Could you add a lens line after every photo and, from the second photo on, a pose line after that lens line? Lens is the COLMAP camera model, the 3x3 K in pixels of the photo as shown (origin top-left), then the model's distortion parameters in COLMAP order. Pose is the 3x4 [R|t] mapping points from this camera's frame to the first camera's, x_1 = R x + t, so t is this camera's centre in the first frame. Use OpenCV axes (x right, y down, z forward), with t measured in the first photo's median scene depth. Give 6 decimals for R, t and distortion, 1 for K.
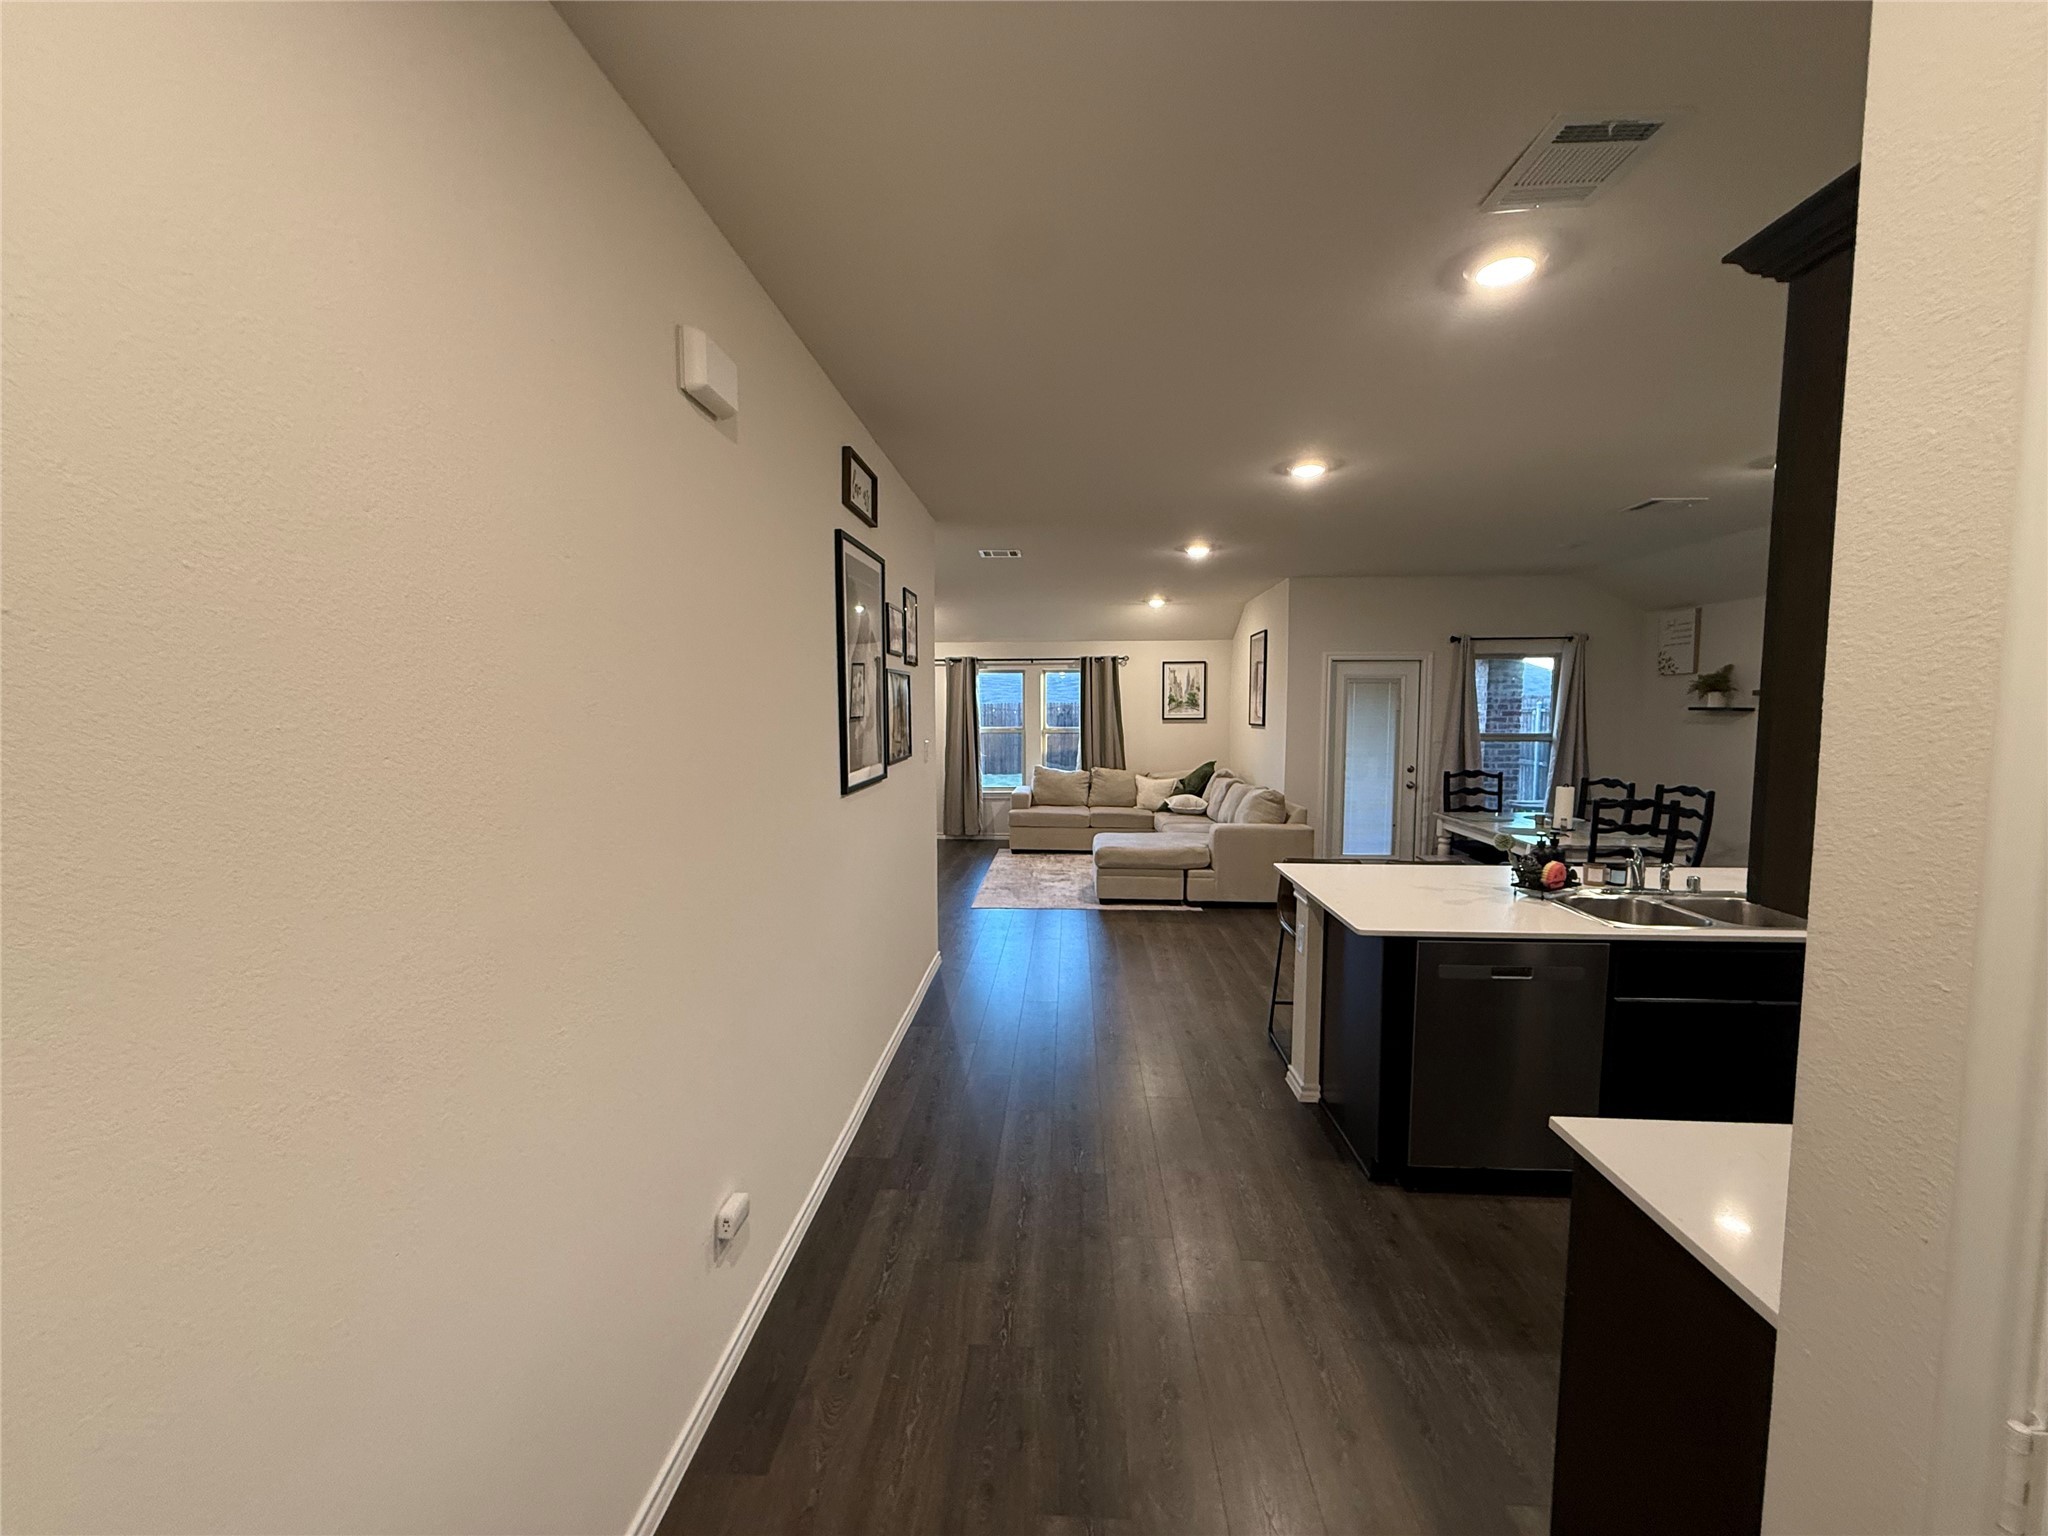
lens RADIAL K [[815.8, 0, 1028.7], [0, 815.8, 760.1], [0, 0, 1]] dist [-0.001732, -0.000372]
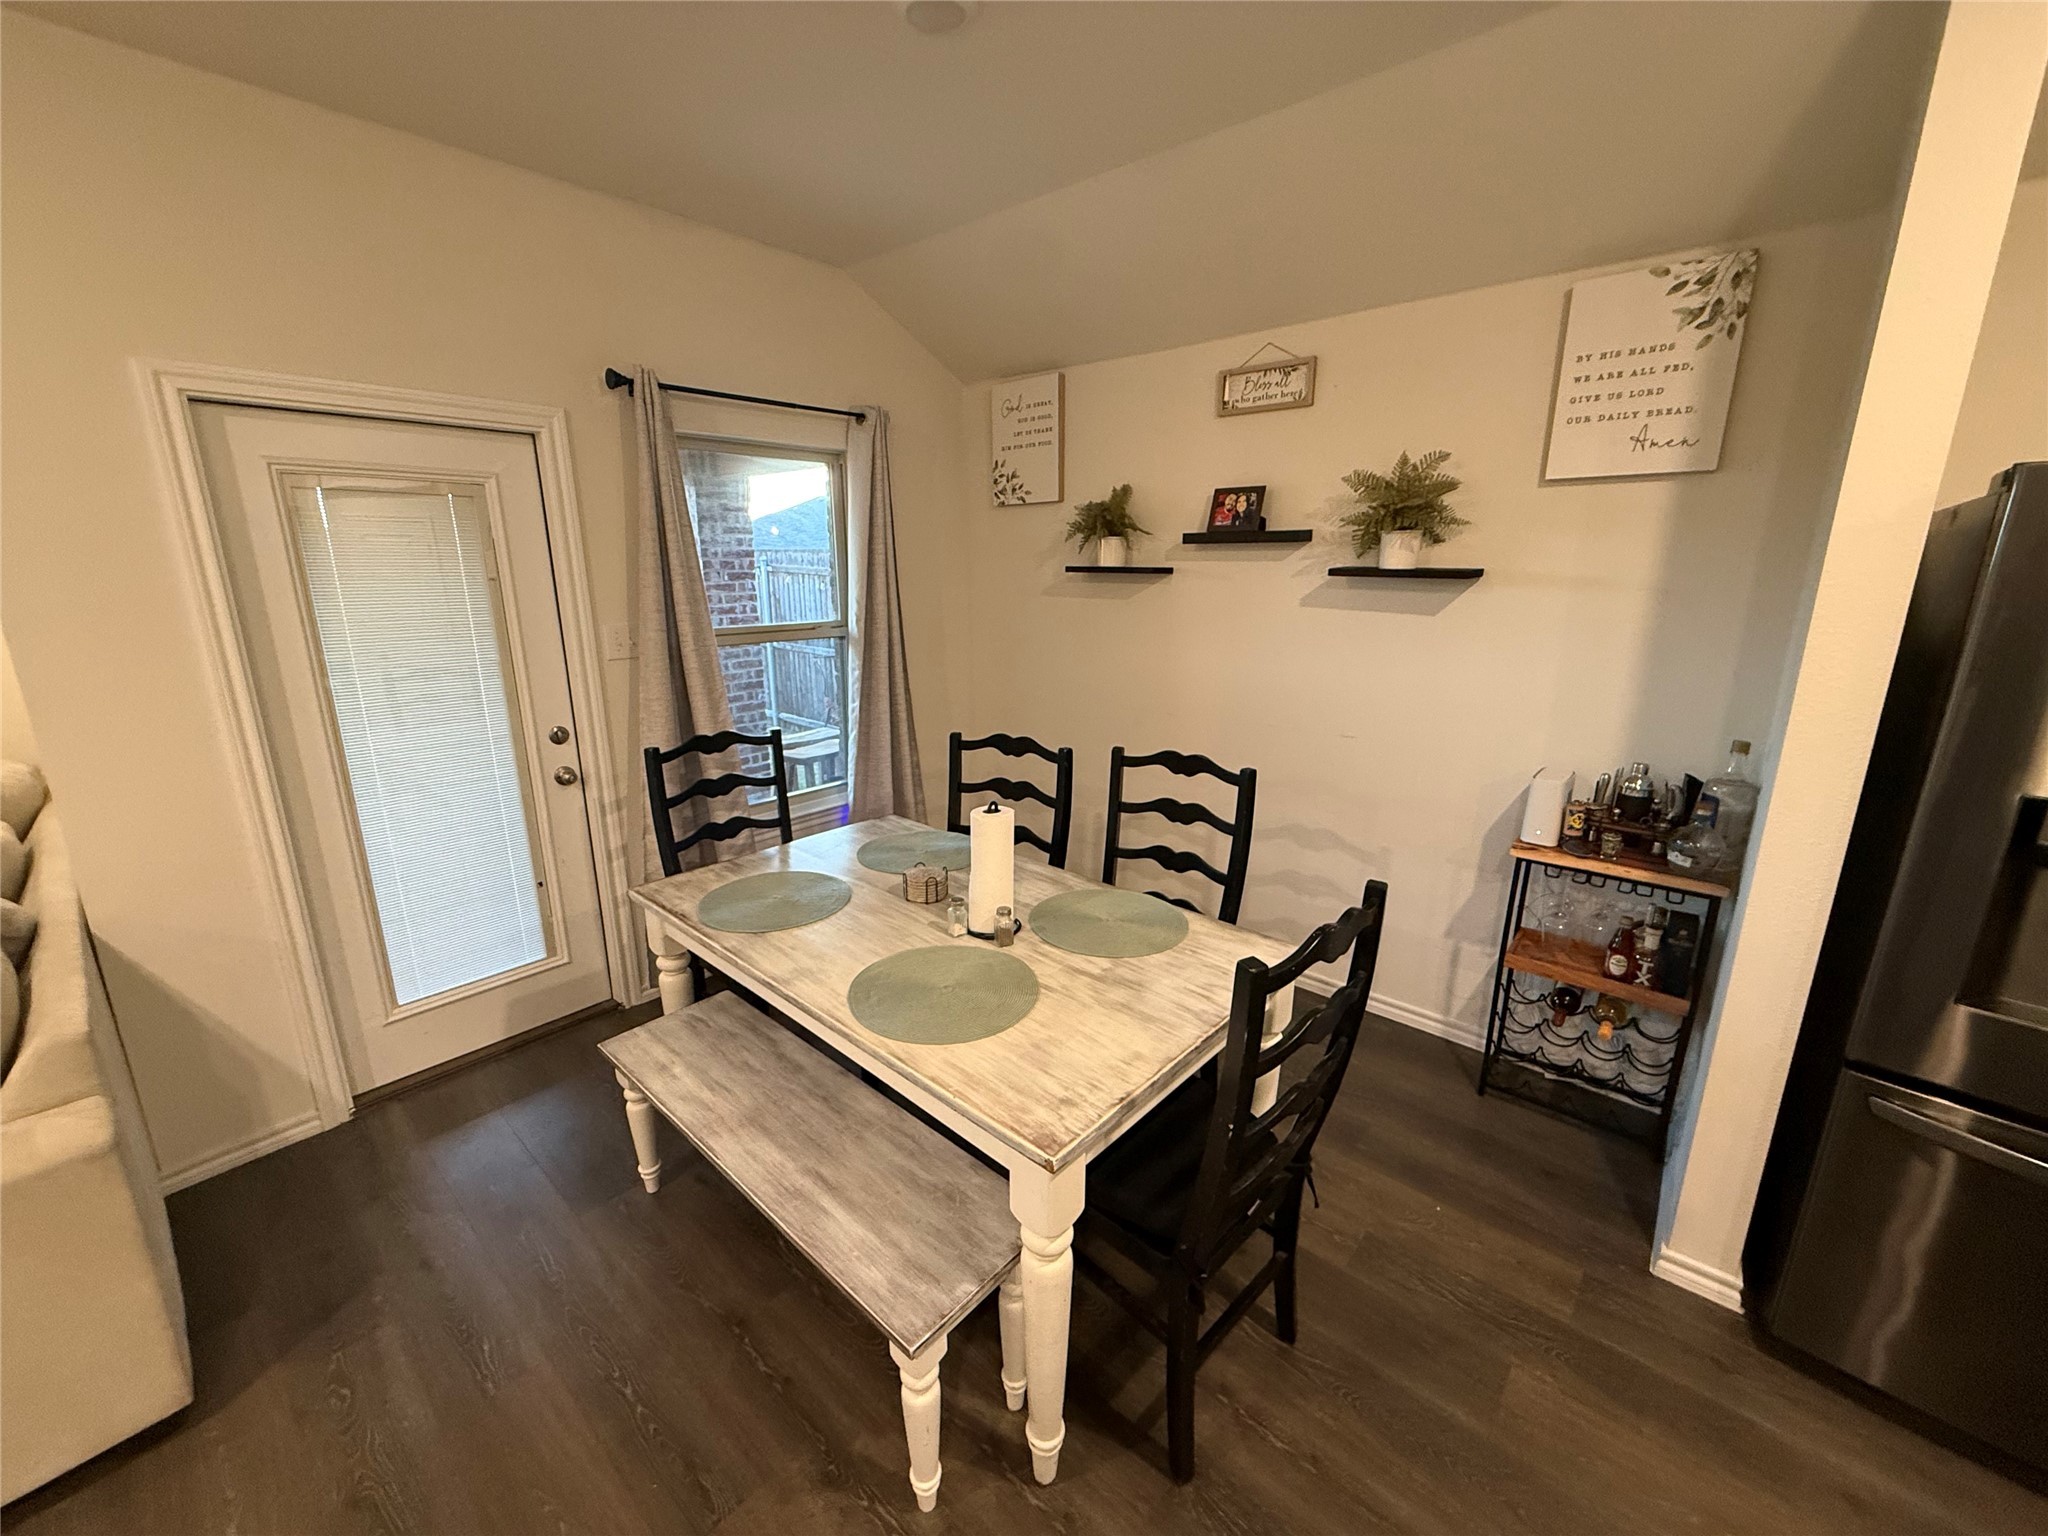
lens RADIAL K [[815.8, 0, 1016.9], [0, 815.8, 786.6], [0, 0, 1]] dist [-0.001732, -0.000372]
pose [[0.630196, -0.206848, 0.748377, 0.308835], [0.052032, 0.972945, 0.225102, -0.040146], [-0.774691, -0.102919, 0.623908, 0.584900]]
